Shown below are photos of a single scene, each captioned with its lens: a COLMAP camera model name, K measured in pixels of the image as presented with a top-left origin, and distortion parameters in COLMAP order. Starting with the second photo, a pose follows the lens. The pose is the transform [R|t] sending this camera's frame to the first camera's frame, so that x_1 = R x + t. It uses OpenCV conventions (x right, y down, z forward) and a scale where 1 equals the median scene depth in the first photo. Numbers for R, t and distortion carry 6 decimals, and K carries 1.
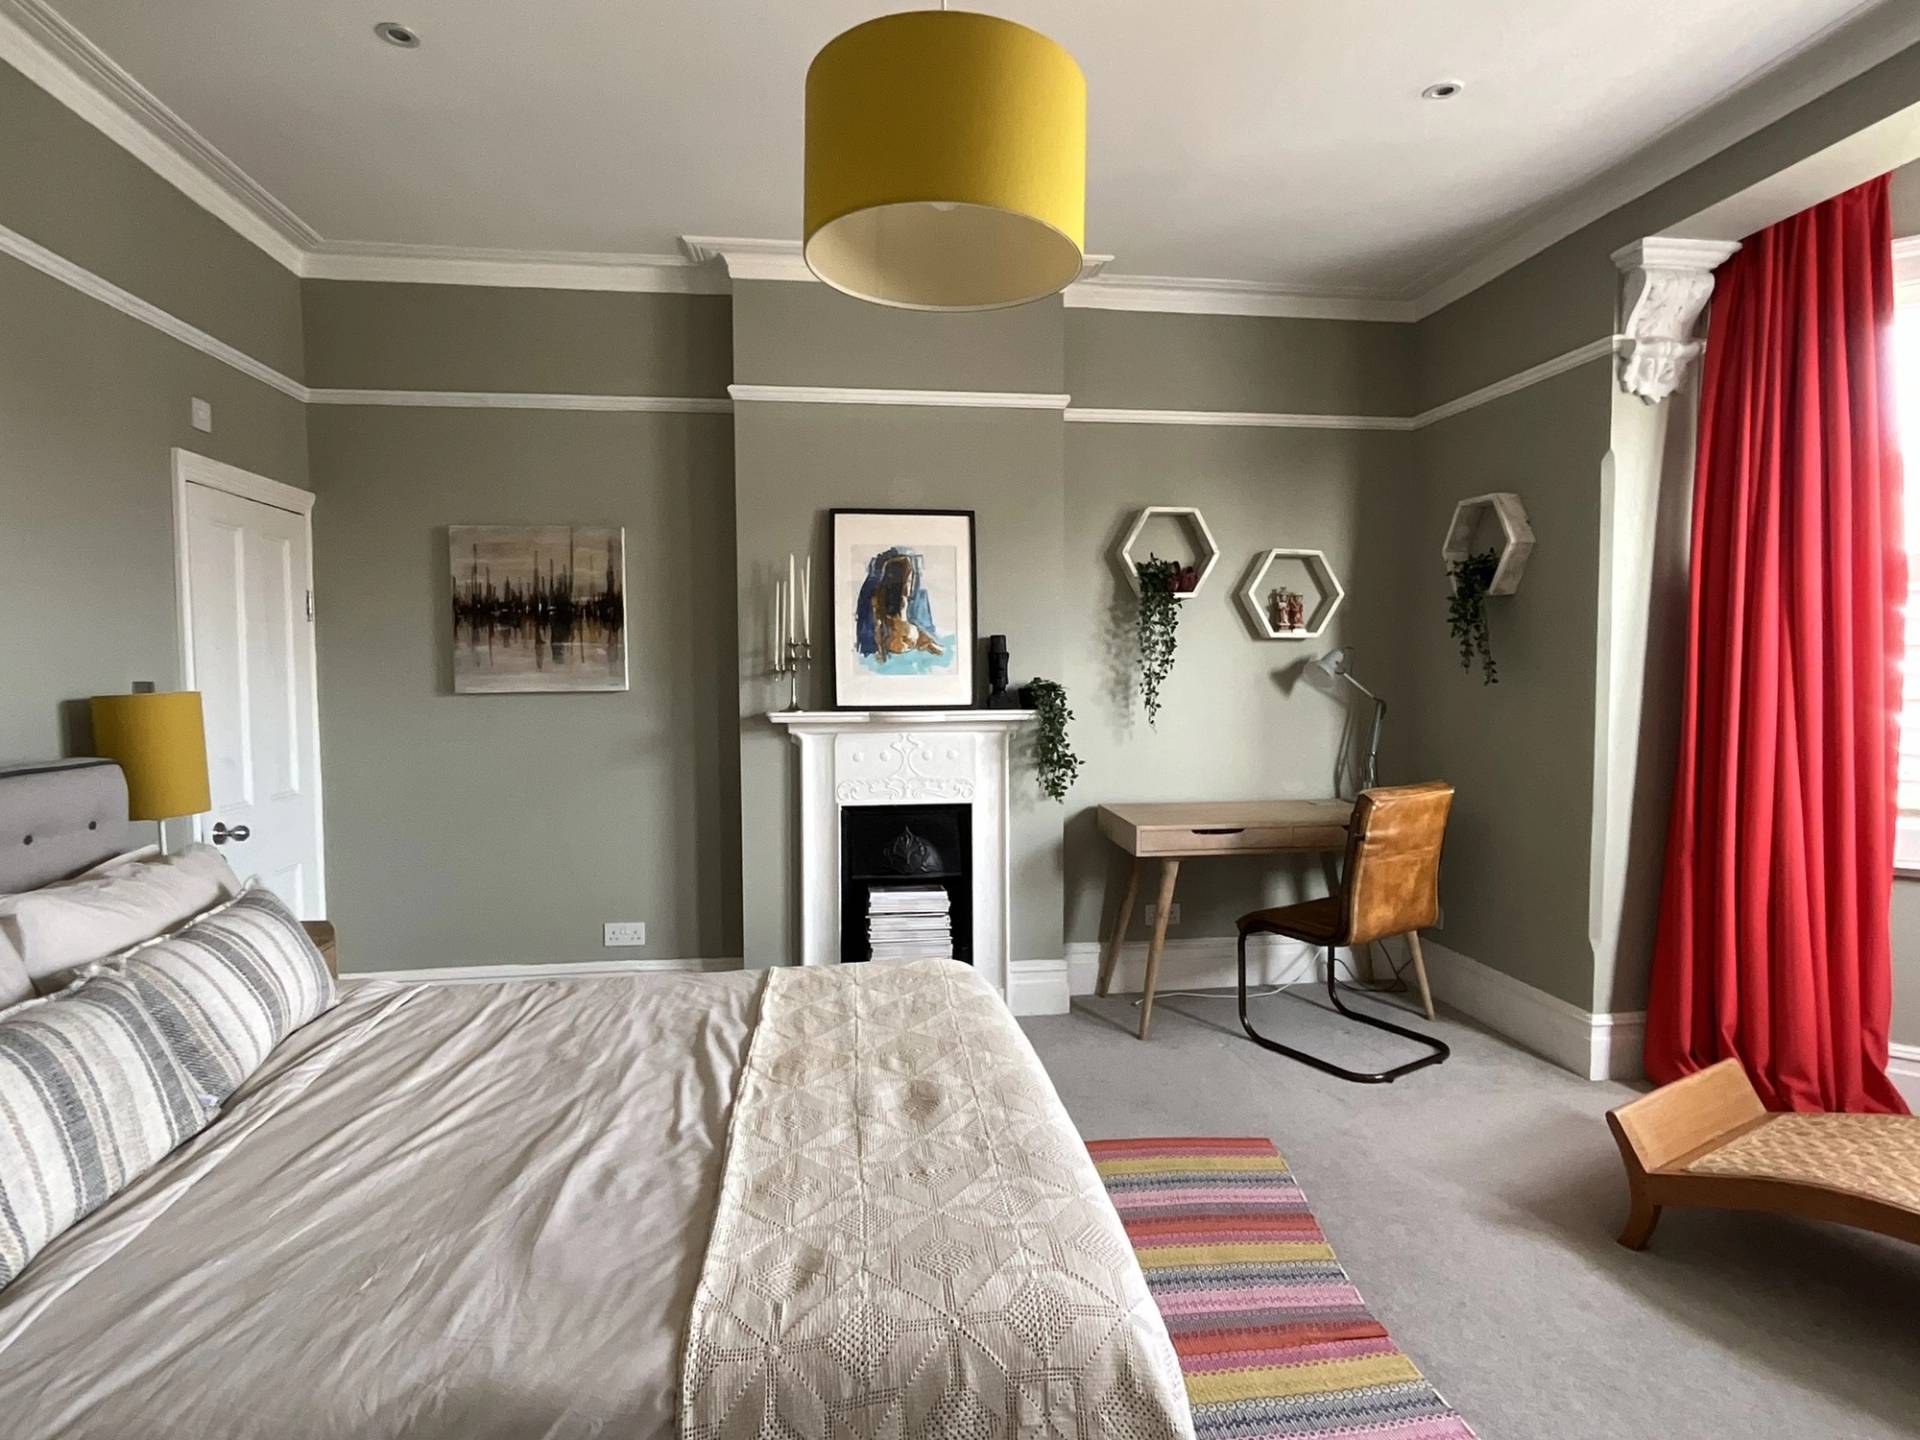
lens RADIAL K [[1030.6, 0, 960.0], [0, 1030.6, 720.0], [0, 0, 1]] dist [-0.004273, -0.001560]
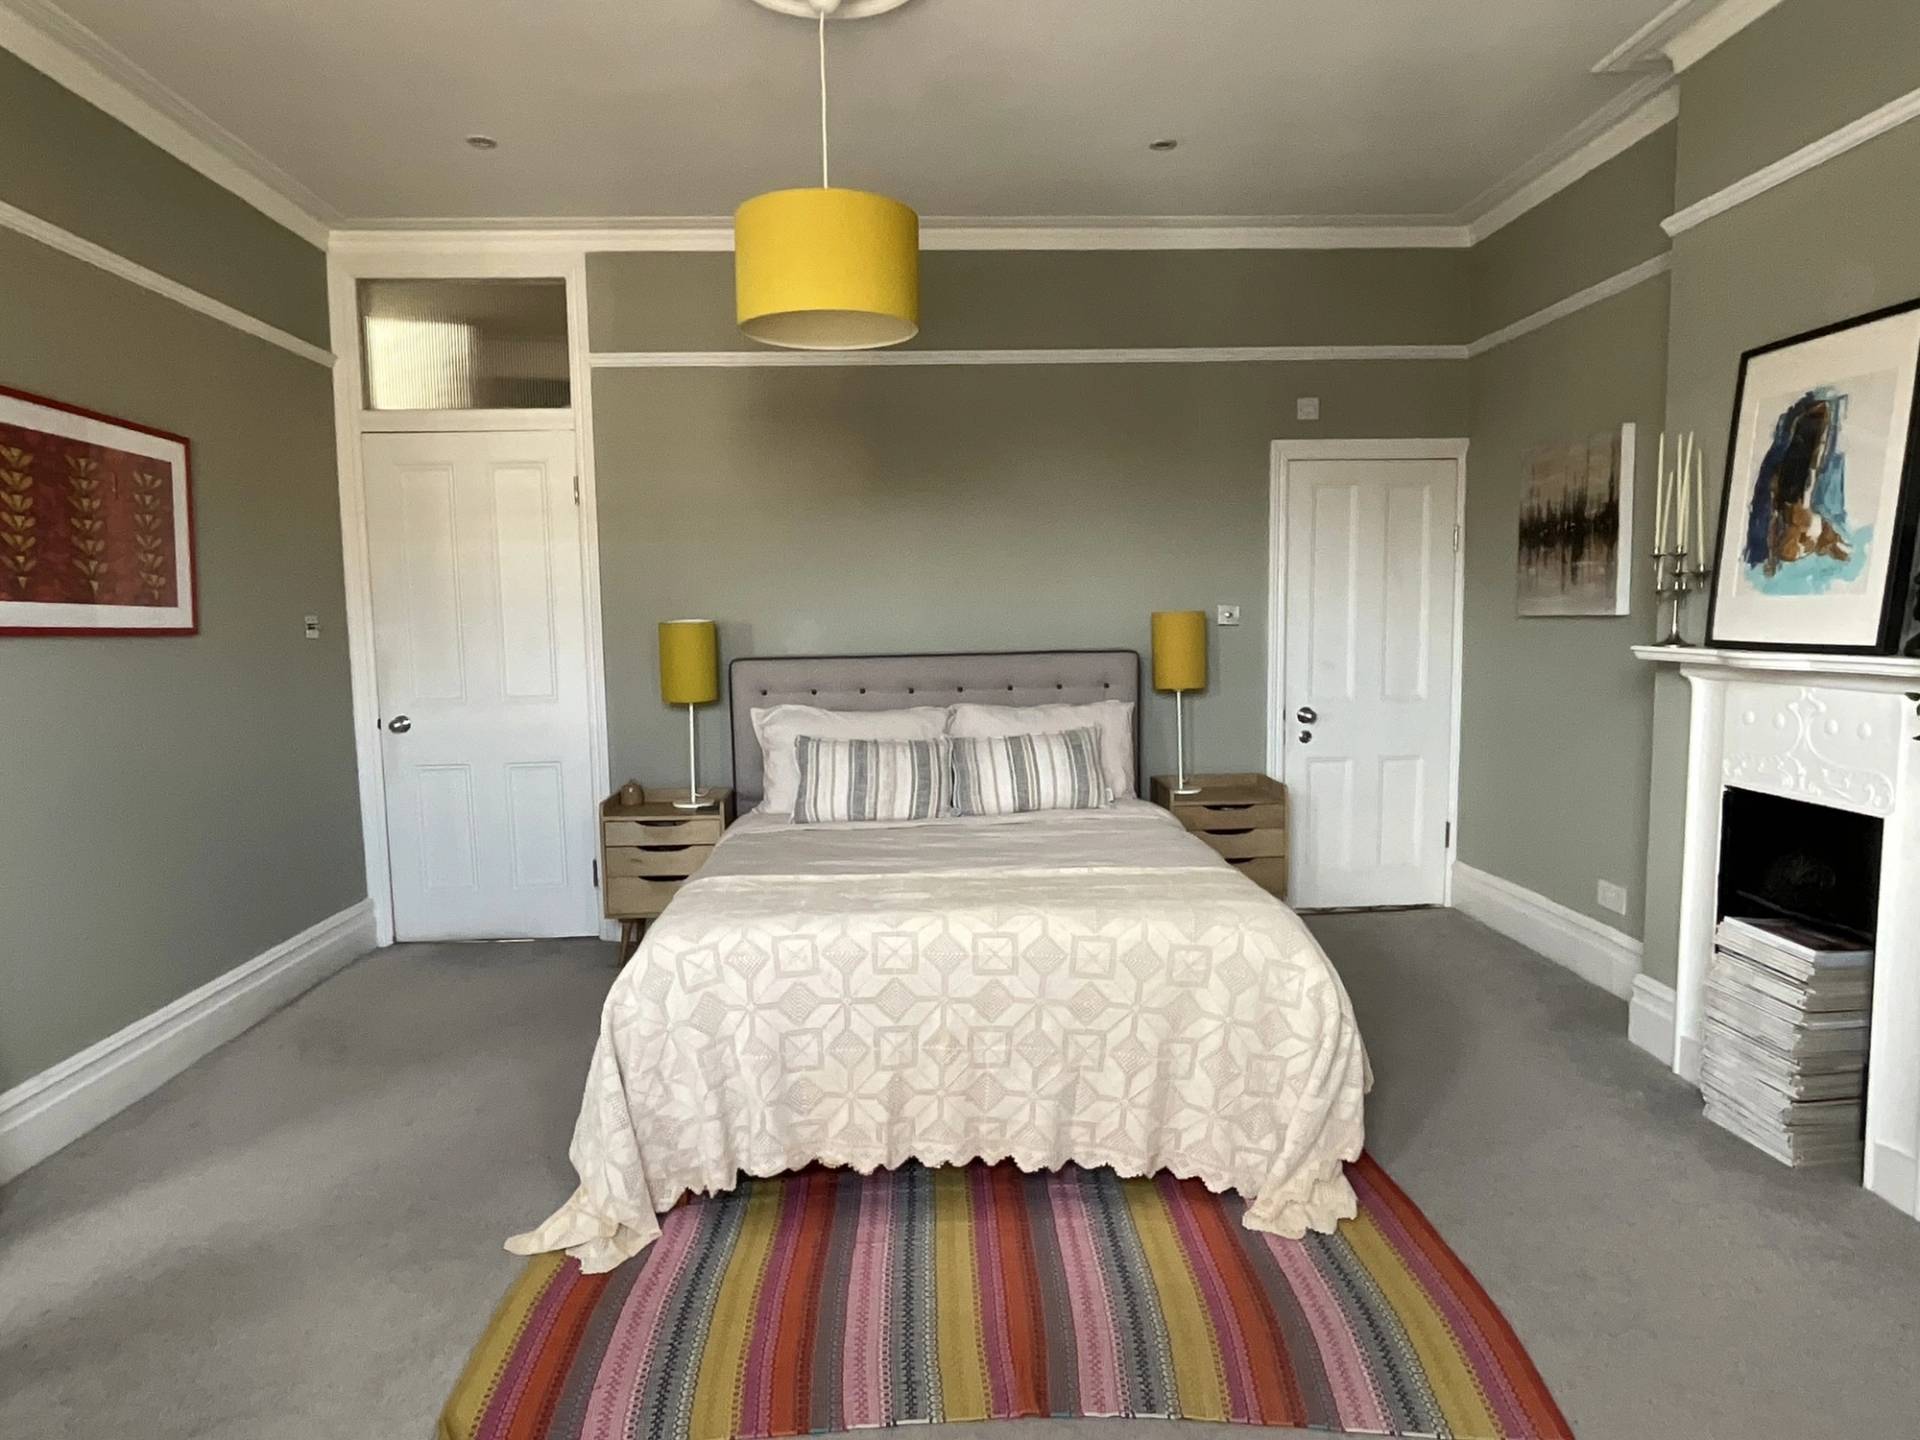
lens RADIAL K [[1167.7, 0, 960.0], [0, 1167.7, 720.0], [0, 0, 1]] dist [-0.001016, 0.000920]
pose [[-0.090237, 0.098875, -0.991000, 0.710093], [-0.038014, 0.993992, 0.102635, -0.021628], [0.995195, 0.046933, -0.085937, 0.554457]]
